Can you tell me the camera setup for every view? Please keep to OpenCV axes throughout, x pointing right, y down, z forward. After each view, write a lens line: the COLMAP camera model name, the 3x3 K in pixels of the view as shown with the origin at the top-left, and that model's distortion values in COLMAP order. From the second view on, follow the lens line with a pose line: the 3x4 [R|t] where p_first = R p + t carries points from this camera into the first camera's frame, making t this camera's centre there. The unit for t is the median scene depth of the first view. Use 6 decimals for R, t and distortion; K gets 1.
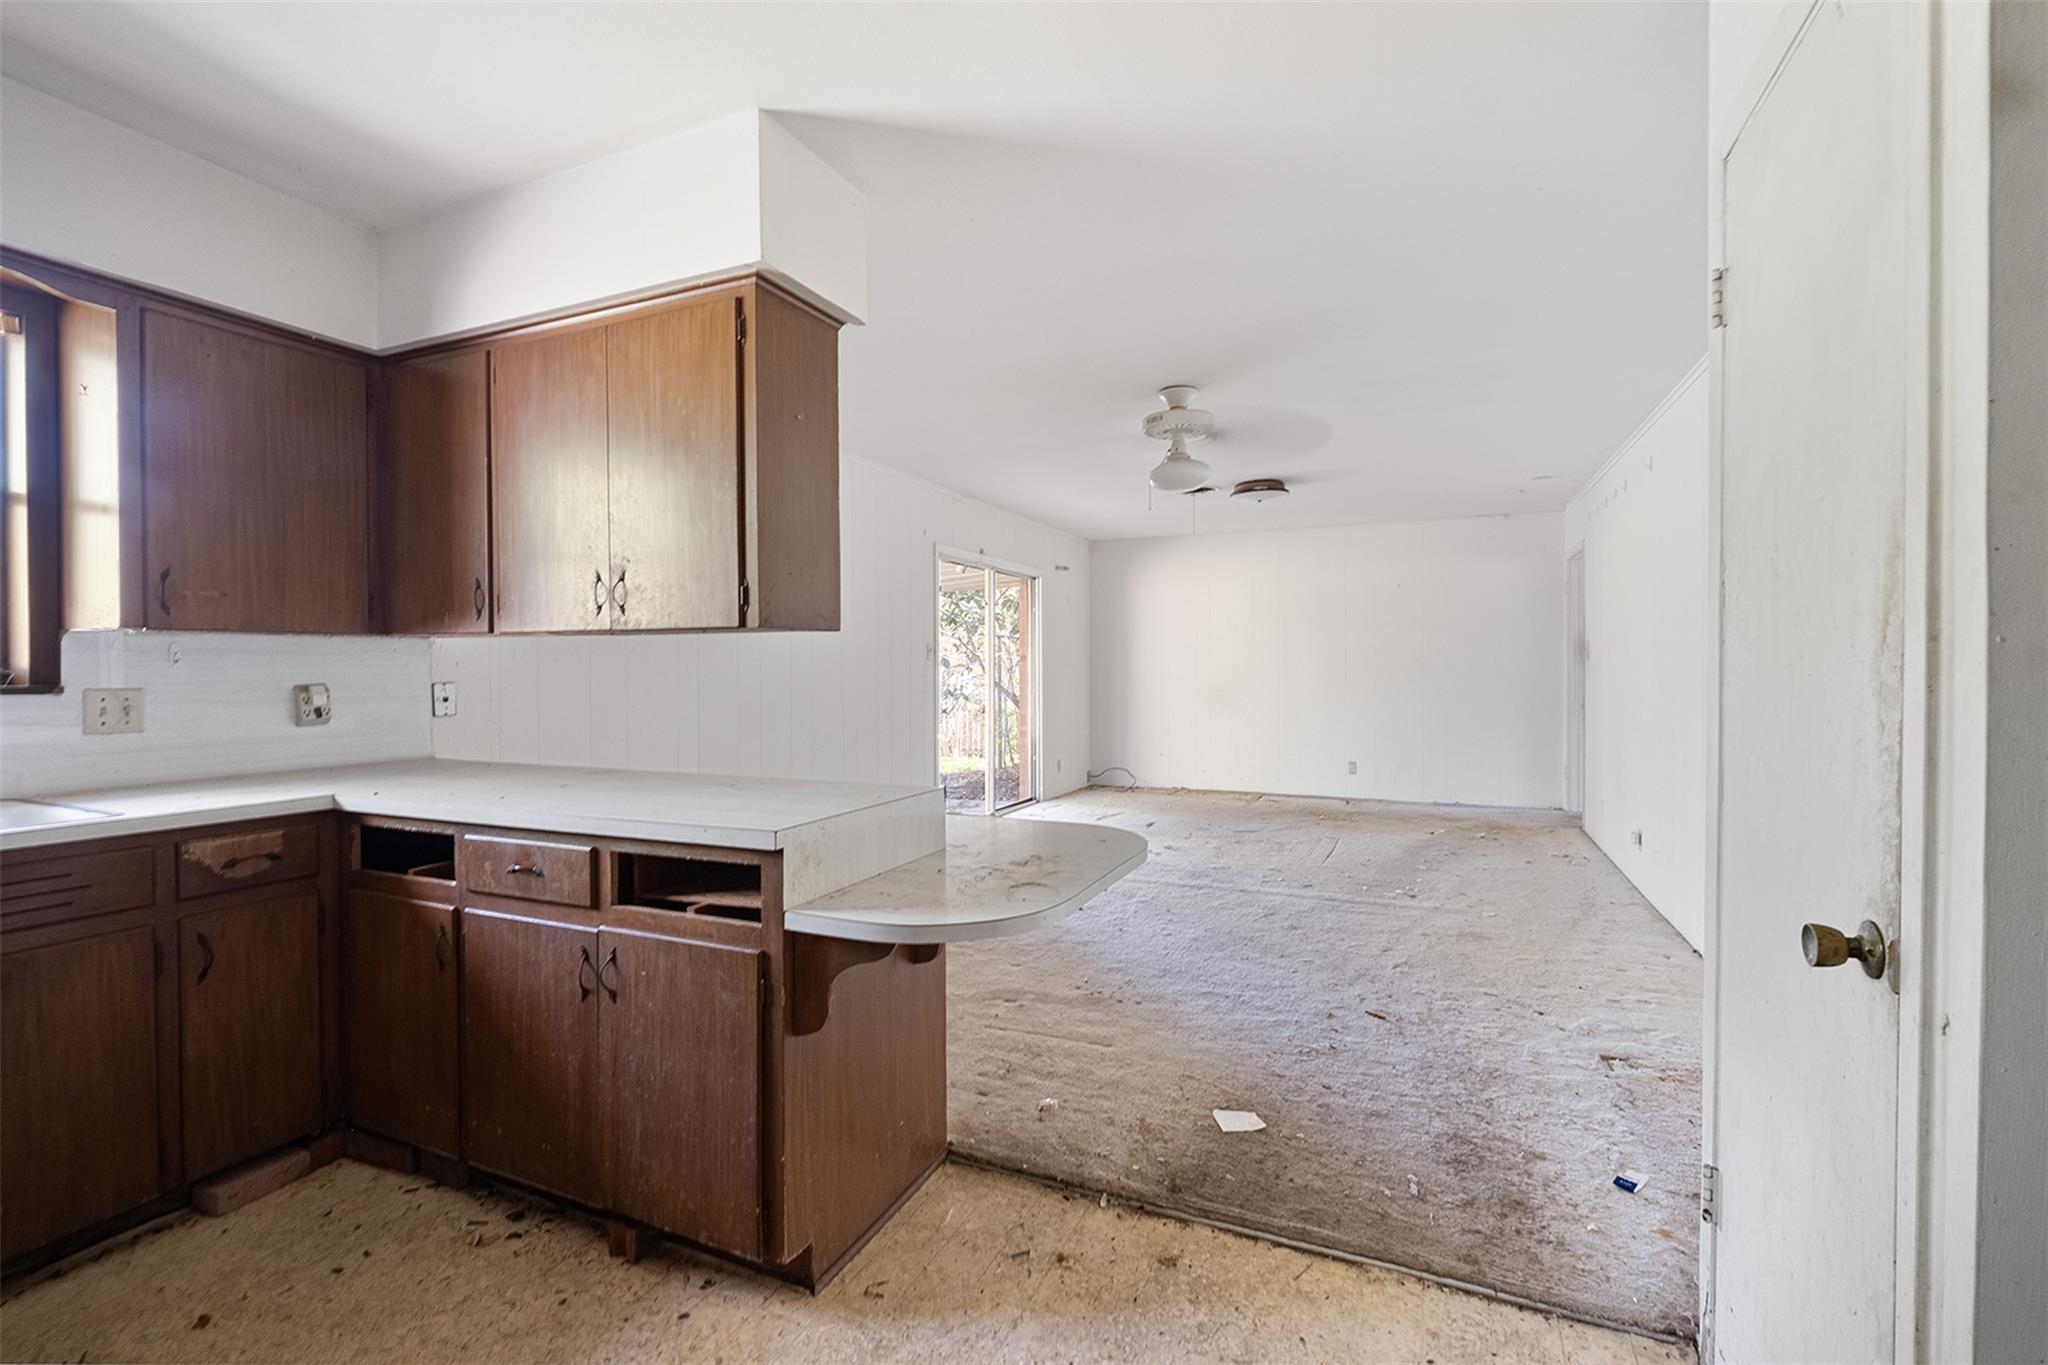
lens RADIAL K [[893.0, 0, 1033.7], [0, 893.0, 667.5], [0, 0, 1]] dist [0.005083, -0.008195]
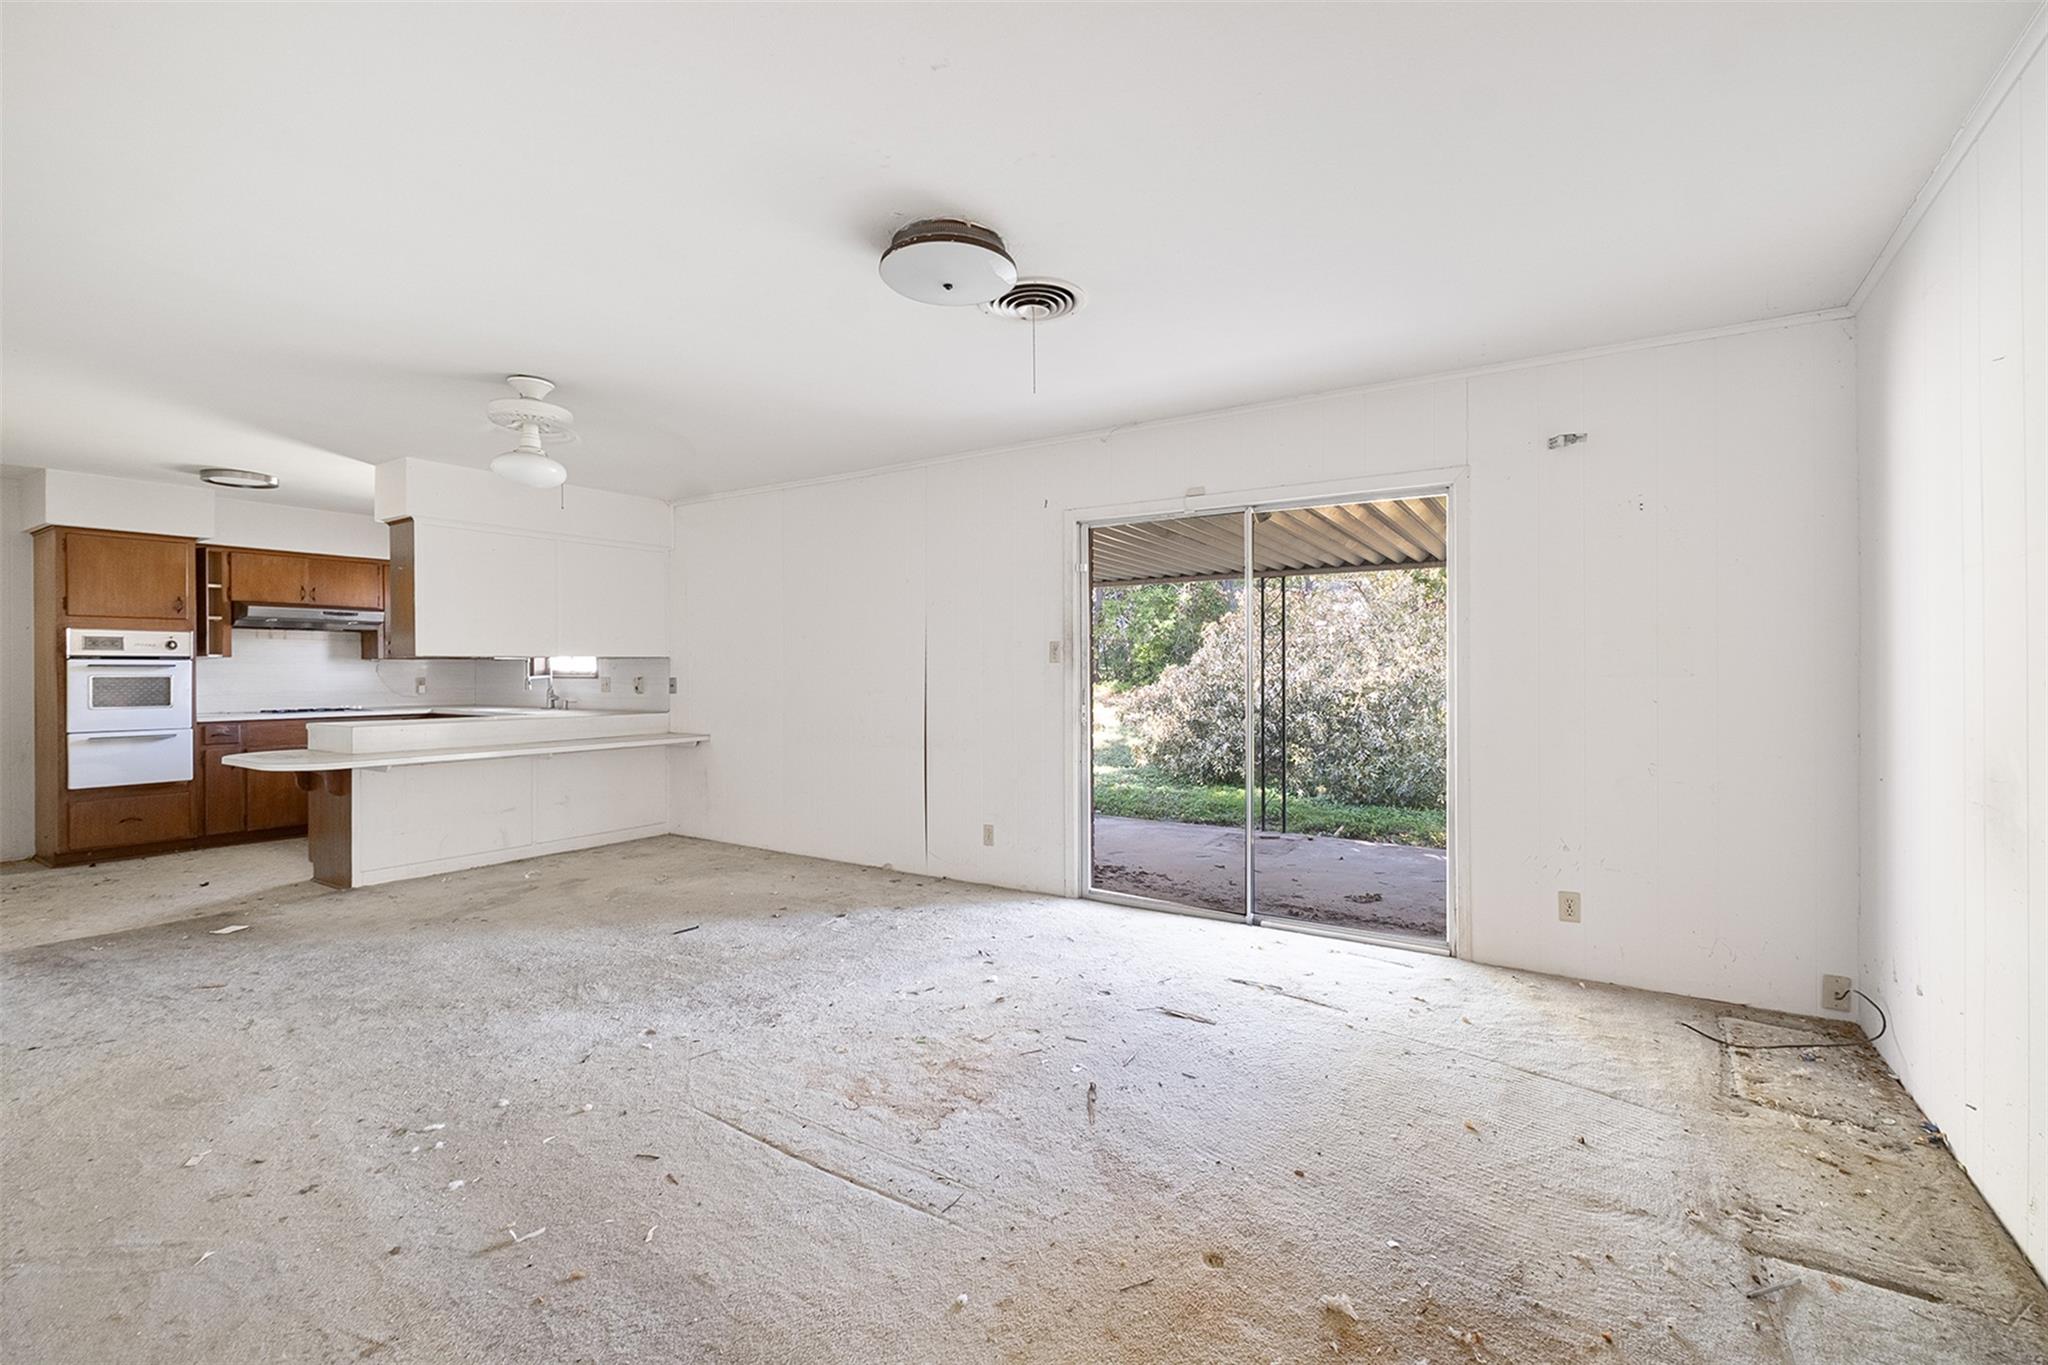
lens RADIAL K [[894.8, 0, 1025.5], [0, 894.8, 661.8], [0, 0, 1]] dist [0.006286, -0.007418]
pose [[-0.164935, -0.003973, -0.986296, 1.941714], [0.001111, 0.999991, -0.004214, -0.017534], [0.986304, -0.001791, -0.164929, 3.216140]]
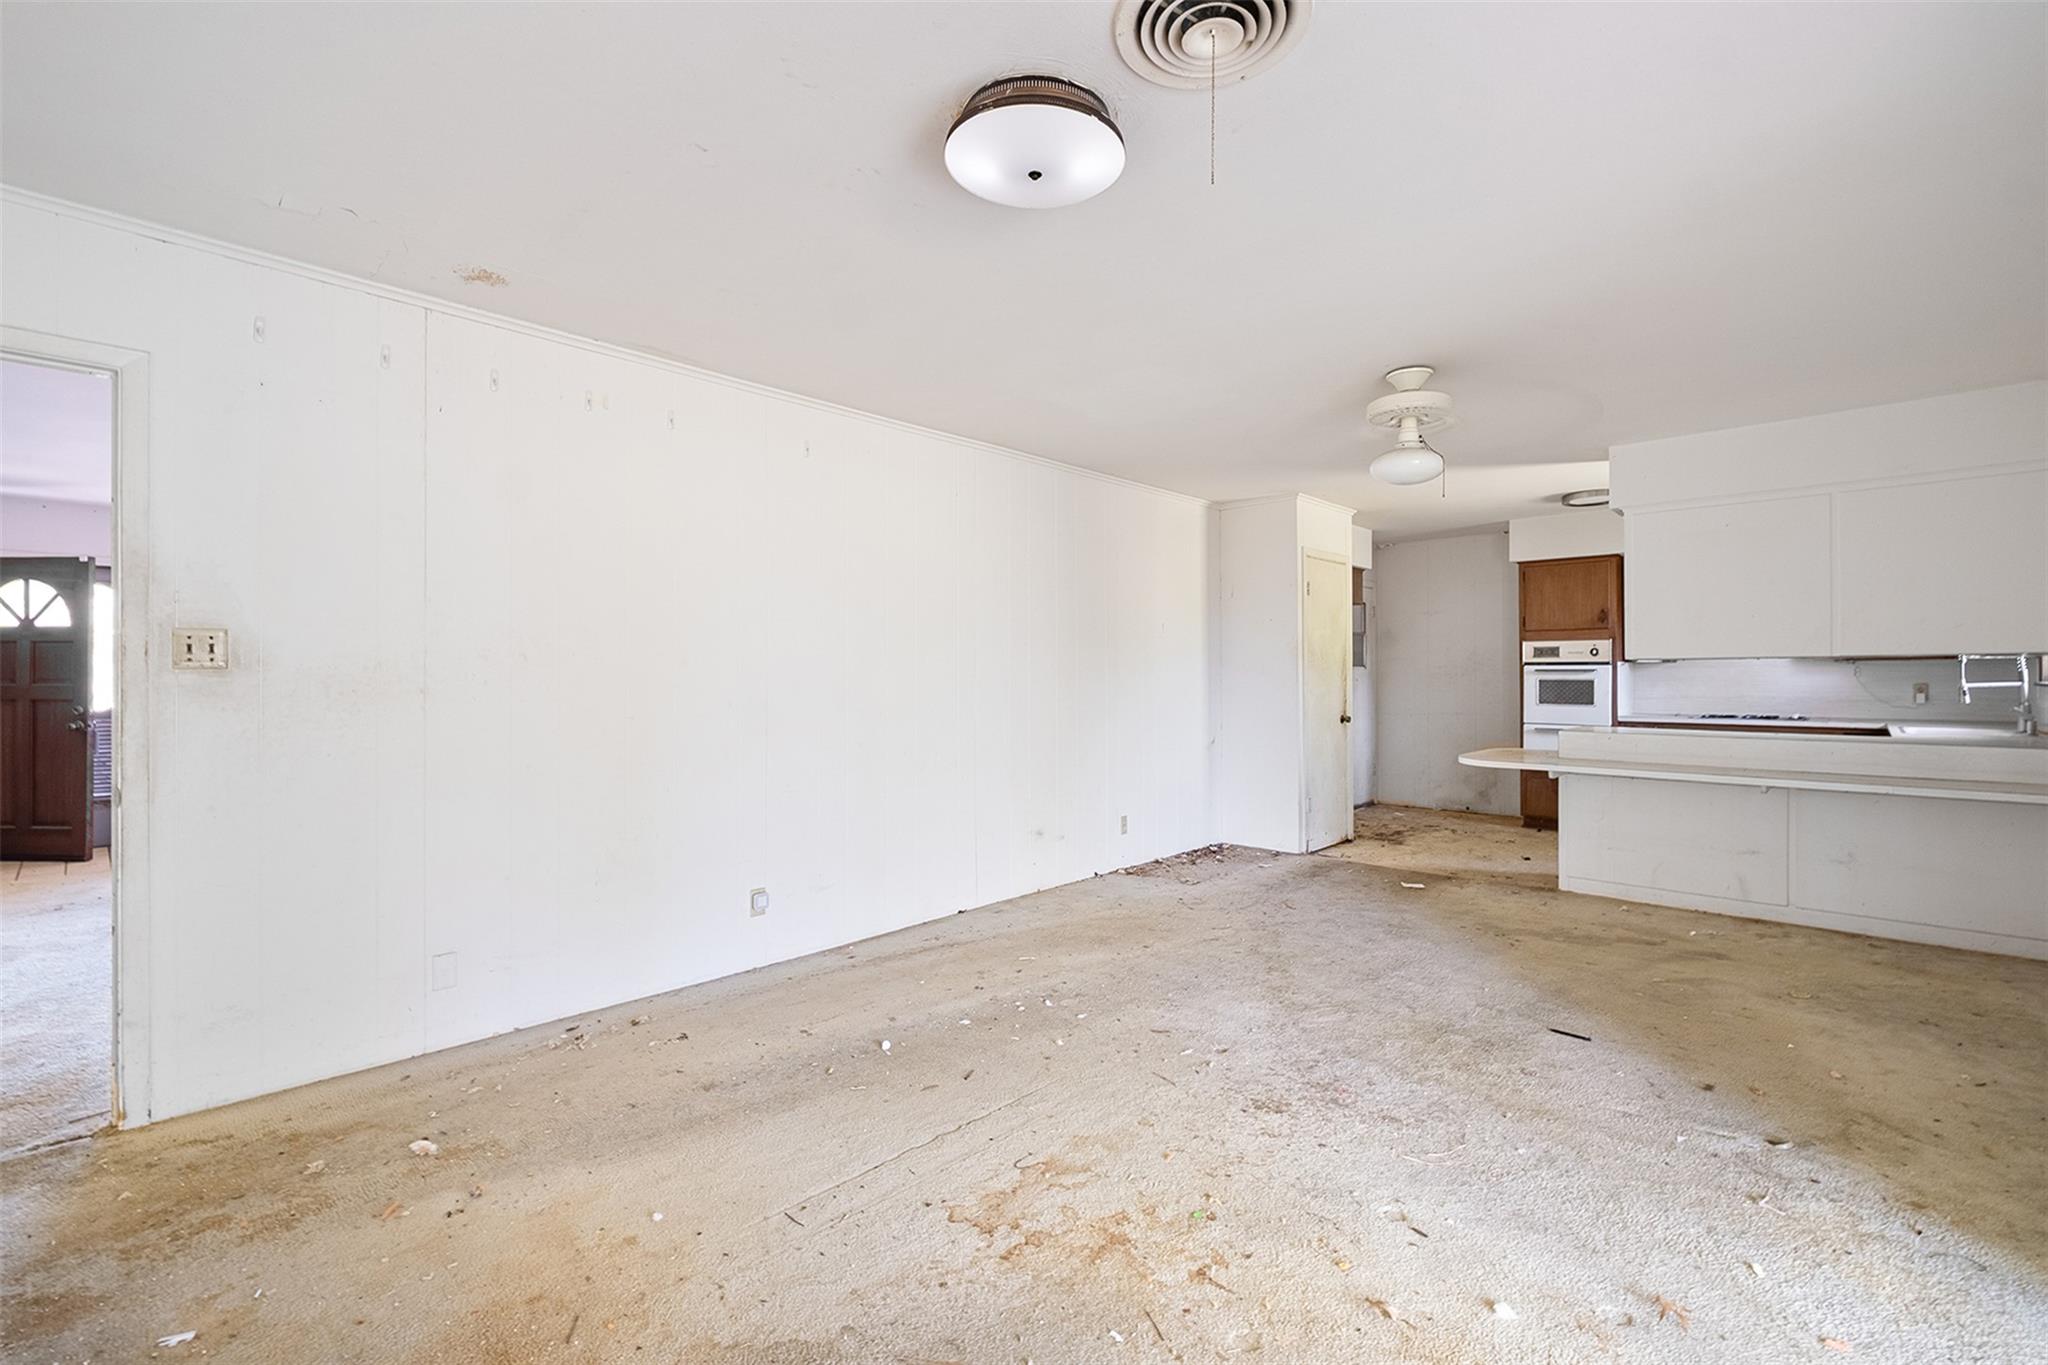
lens RADIAL K [[885.7, 0, 1027.2], [0, 885.7, 659.6], [0, 0, 1]] dist [0.005317, -0.007547]
pose [[-0.940758, 0.011924, 0.338870, 0.425393], [0.006475, 0.999831, -0.017205, -0.016103], [-0.339018, -0.013991, -0.940676, 3.796200]]
